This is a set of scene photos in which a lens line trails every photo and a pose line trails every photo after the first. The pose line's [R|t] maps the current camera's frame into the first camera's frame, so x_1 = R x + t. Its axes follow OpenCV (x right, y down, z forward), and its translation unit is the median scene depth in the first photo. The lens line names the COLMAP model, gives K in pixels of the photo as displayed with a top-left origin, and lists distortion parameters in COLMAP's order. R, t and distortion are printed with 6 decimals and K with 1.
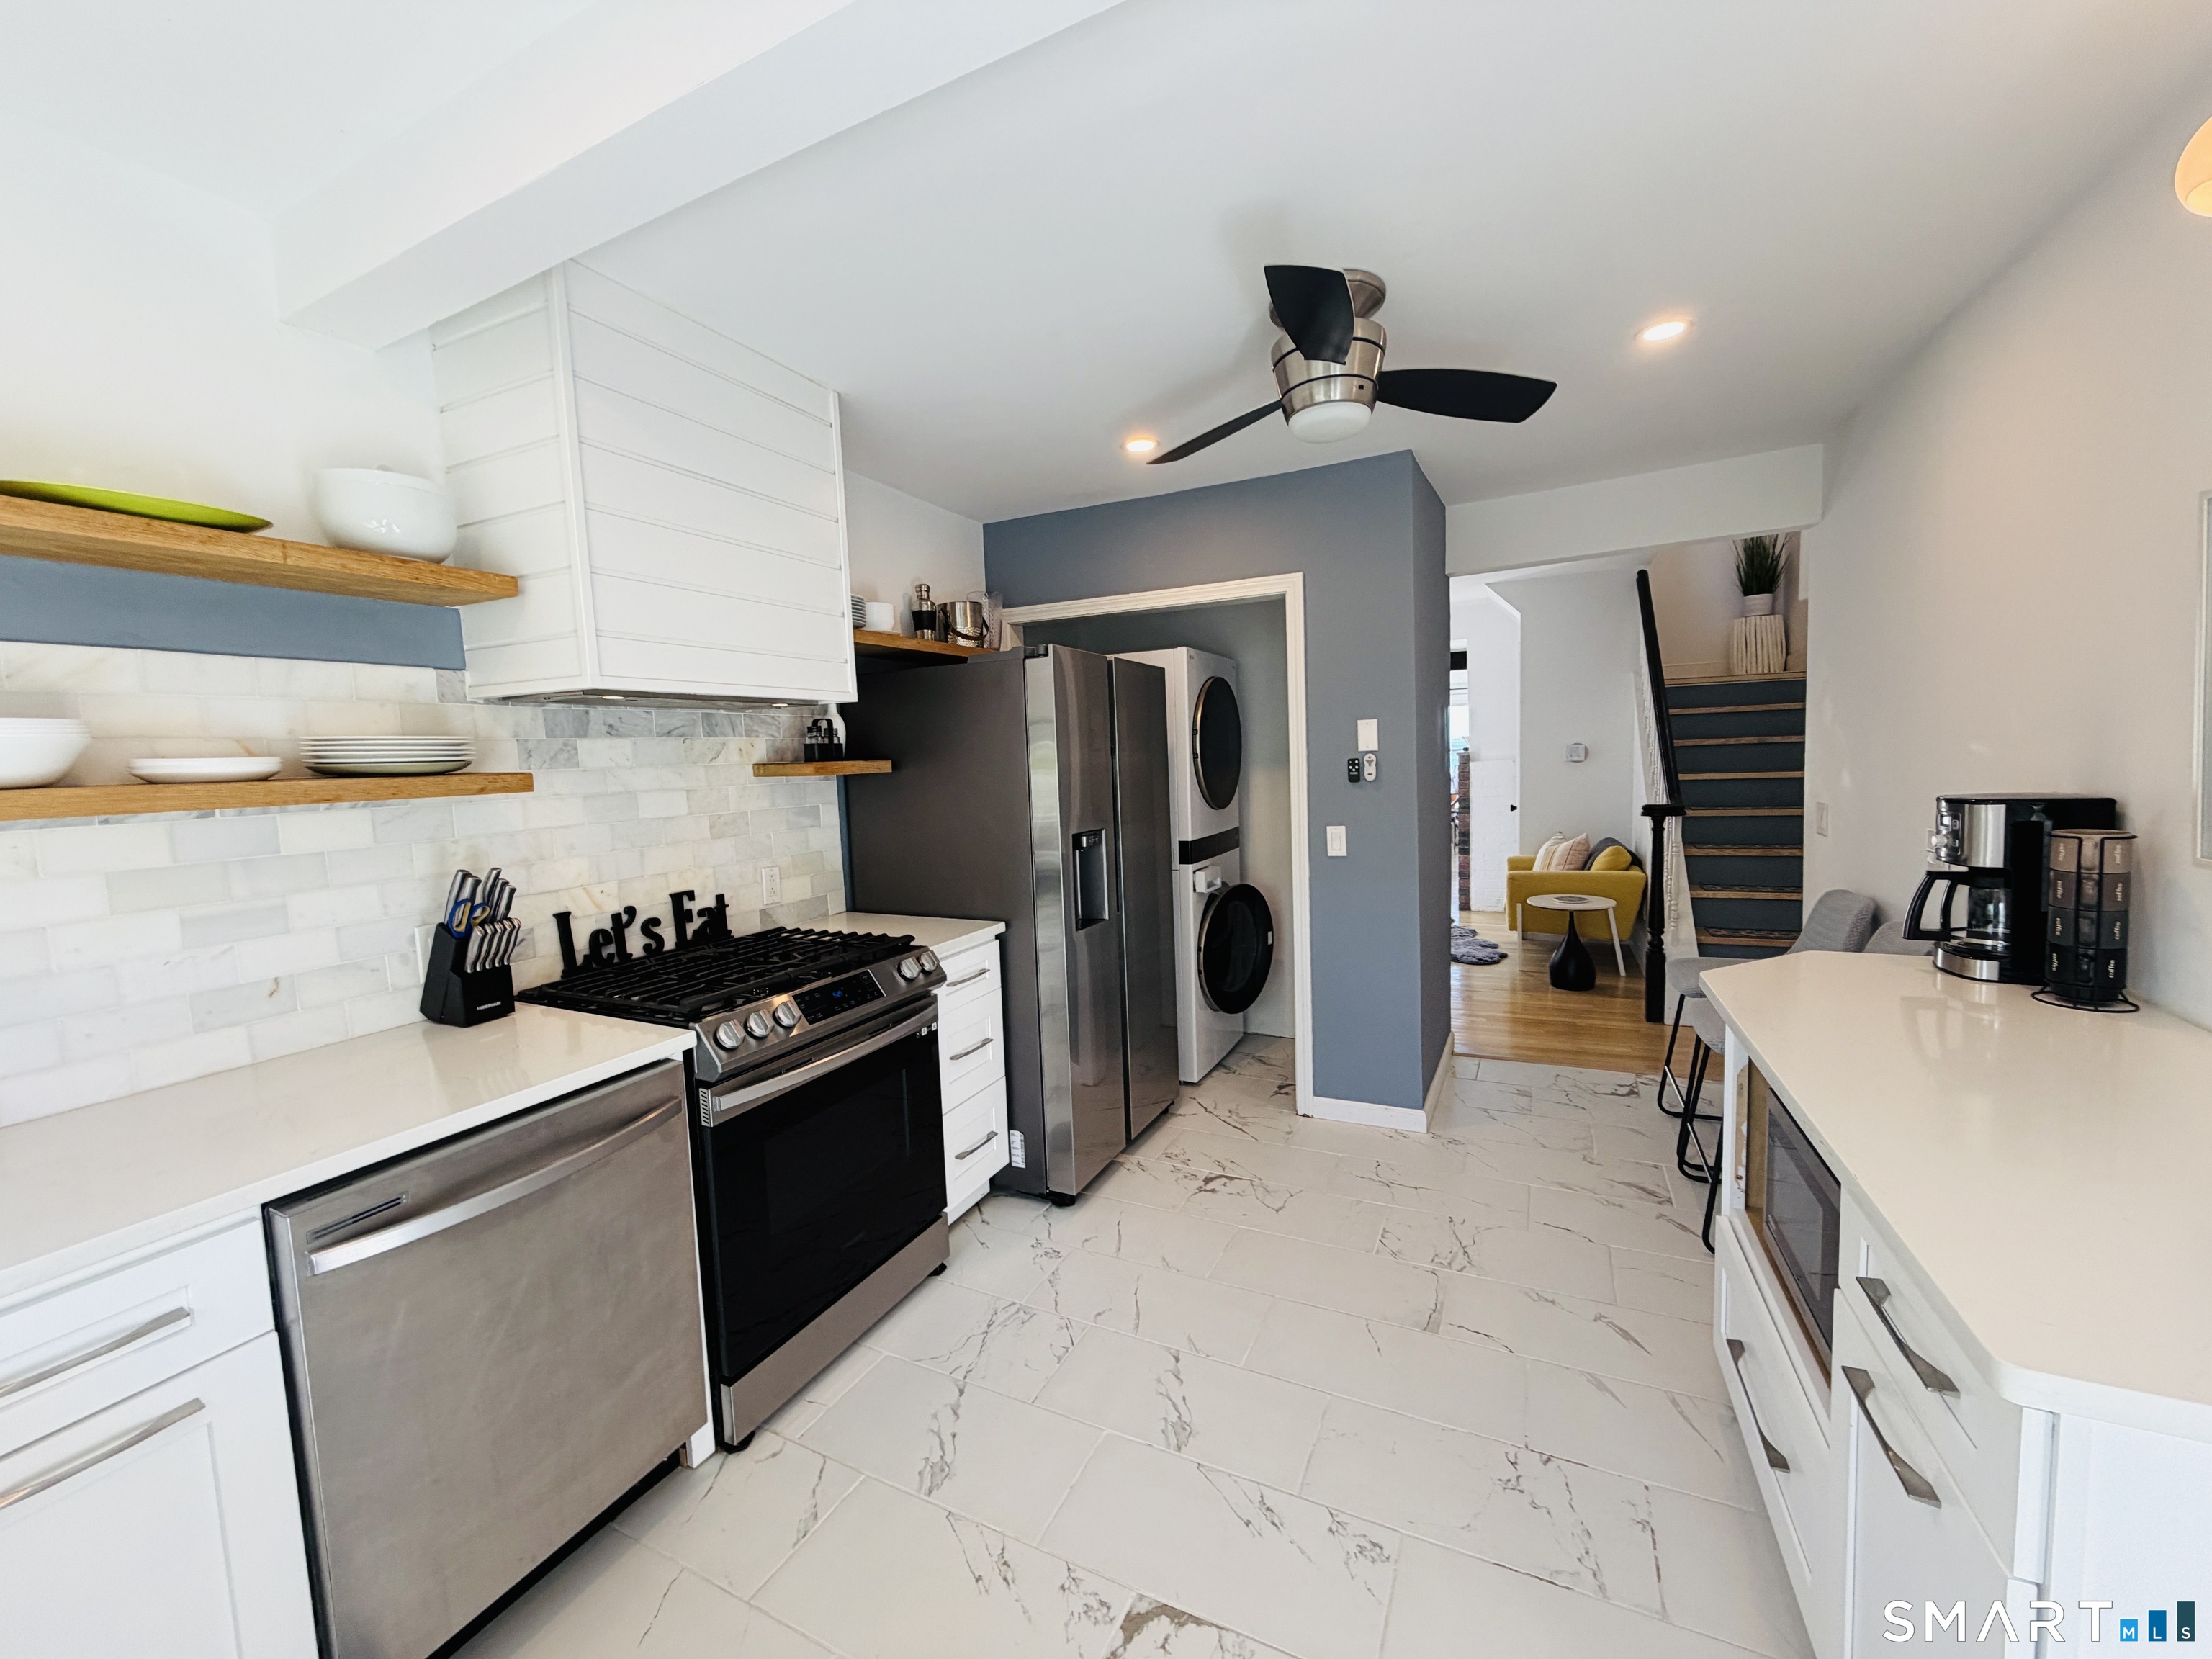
lens RADIAL K [[883.5, 0, 1099.5], [0, 883.5, 829.5], [0, 0, 1]] dist [0.000579, 0.000232]
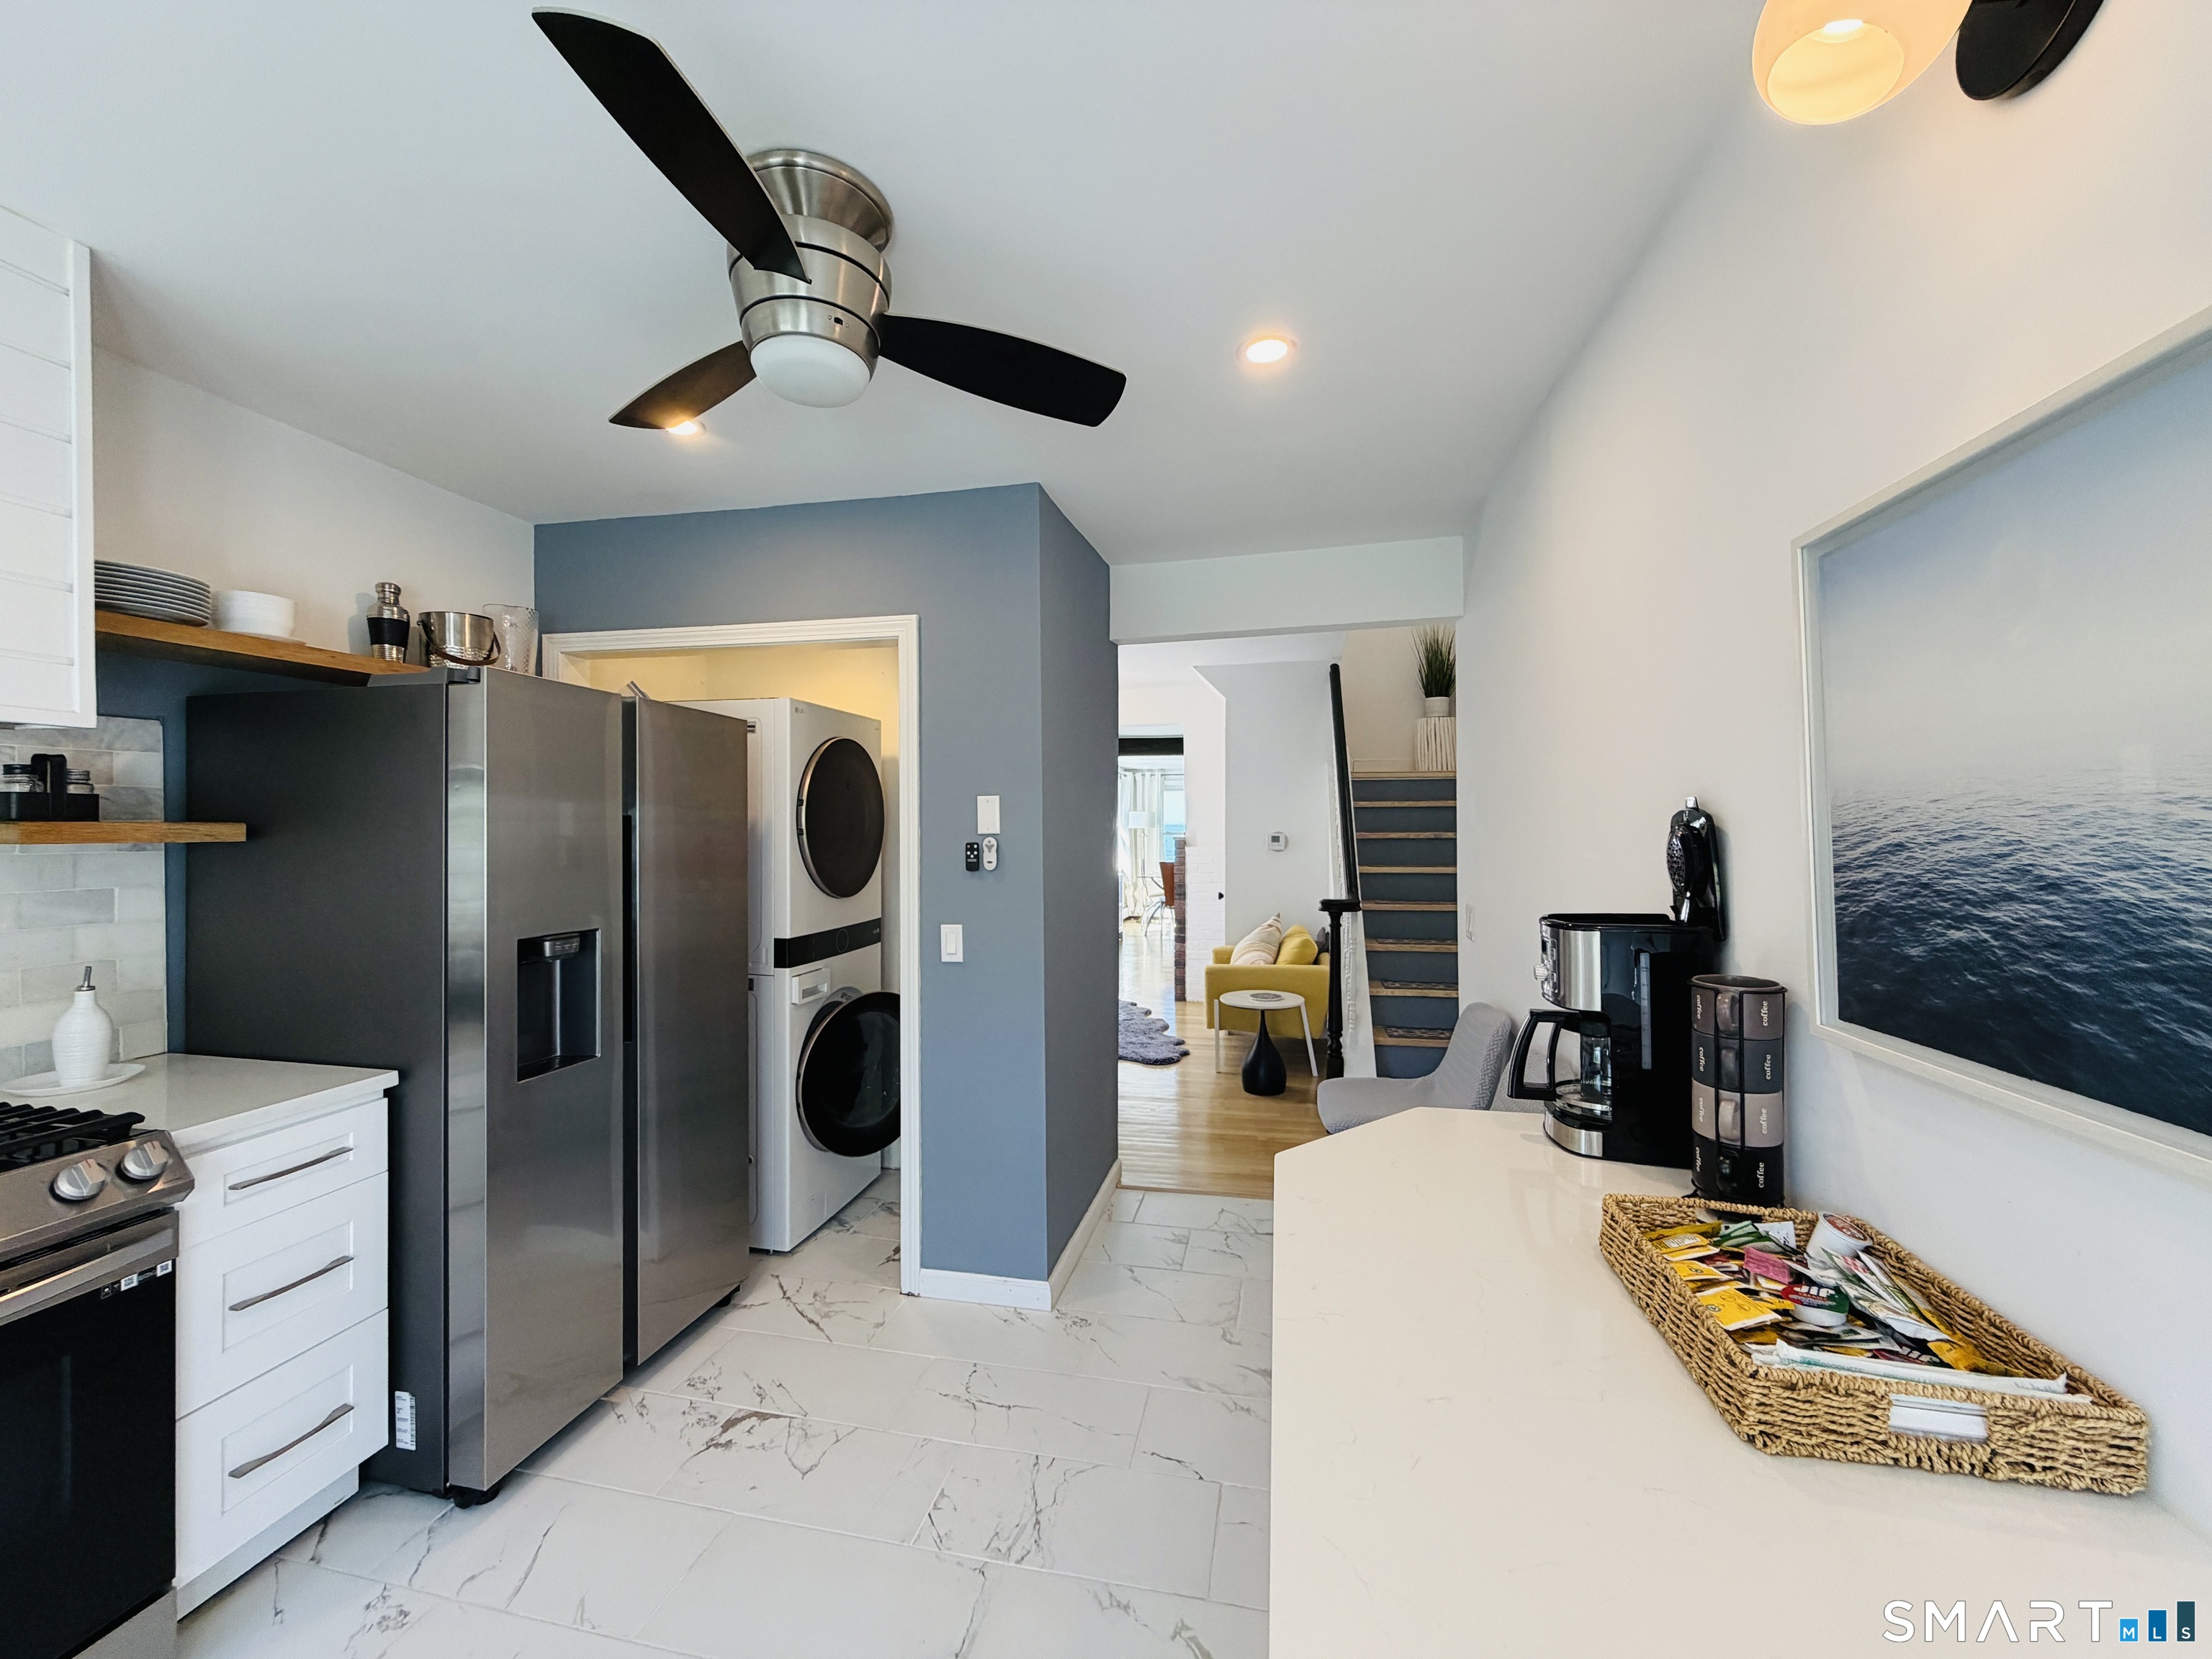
lens RADIAL K [[883.5, 0, 1099.5], [0, 883.5, 829.5], [0, 0, 1]] dist [0.000579, 0.000232]
pose [[0.969781, 0.034944, 0.241460, 0.235544], [-0.014401, 0.996163, -0.086324, -0.026645], [-0.243550, 0.080238, 0.966564, 0.207102]]
